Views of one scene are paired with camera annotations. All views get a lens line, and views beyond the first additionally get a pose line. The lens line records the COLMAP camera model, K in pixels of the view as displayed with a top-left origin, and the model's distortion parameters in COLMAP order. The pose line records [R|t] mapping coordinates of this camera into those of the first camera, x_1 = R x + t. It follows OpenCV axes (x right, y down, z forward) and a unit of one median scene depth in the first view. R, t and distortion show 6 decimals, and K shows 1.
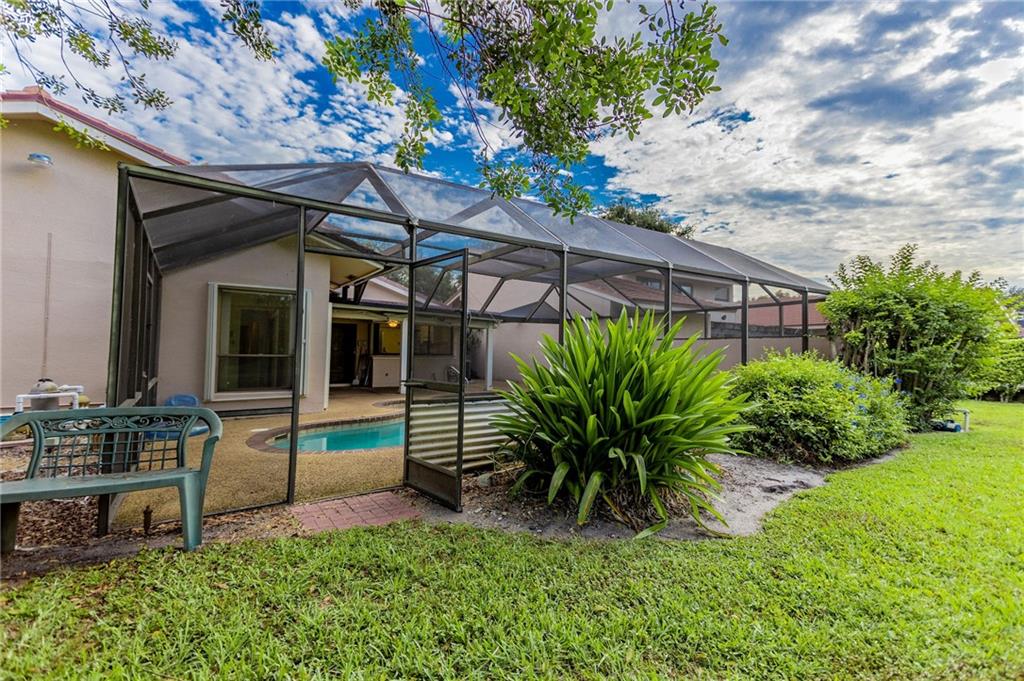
lens RADIAL K [[467.8, 0, 510.8], [0, 467.8, 335.8], [0, 0, 1]] dist [0.083491, -0.000139]
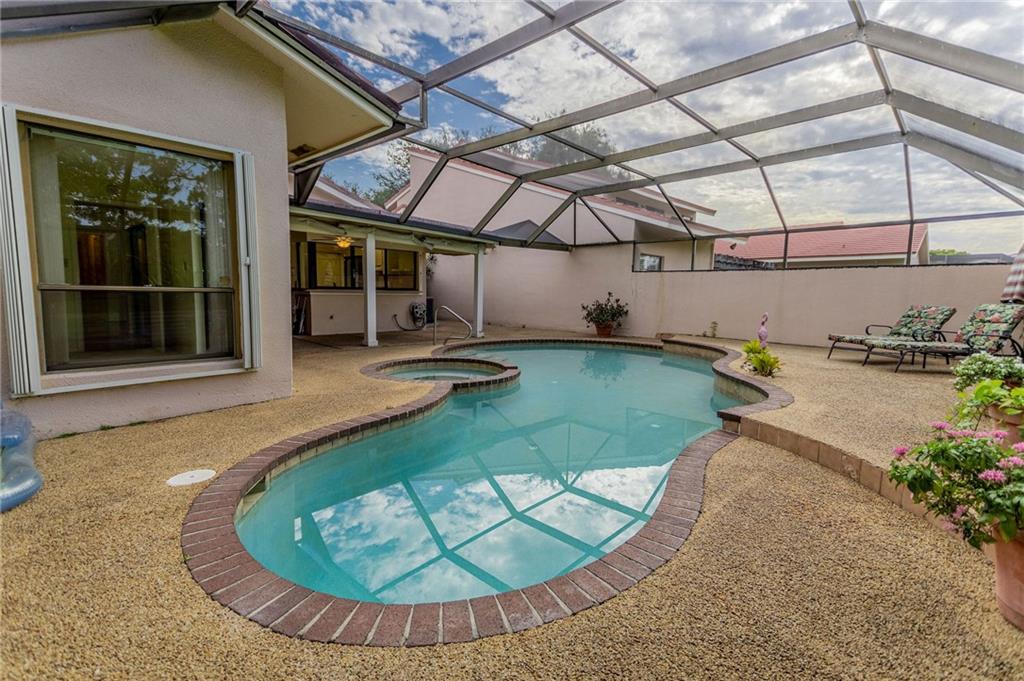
lens RADIAL K [[467.8, 0, 510.8], [0, 467.8, 335.8], [0, 0, 1]] dist [0.083491, -0.000139]
pose [[0.974292, -0.021827, 0.224231, -0.165488], [-0.008909, 0.990785, 0.135152, 0.011450], [-0.225115, -0.133675, 0.965119, 0.260366]]
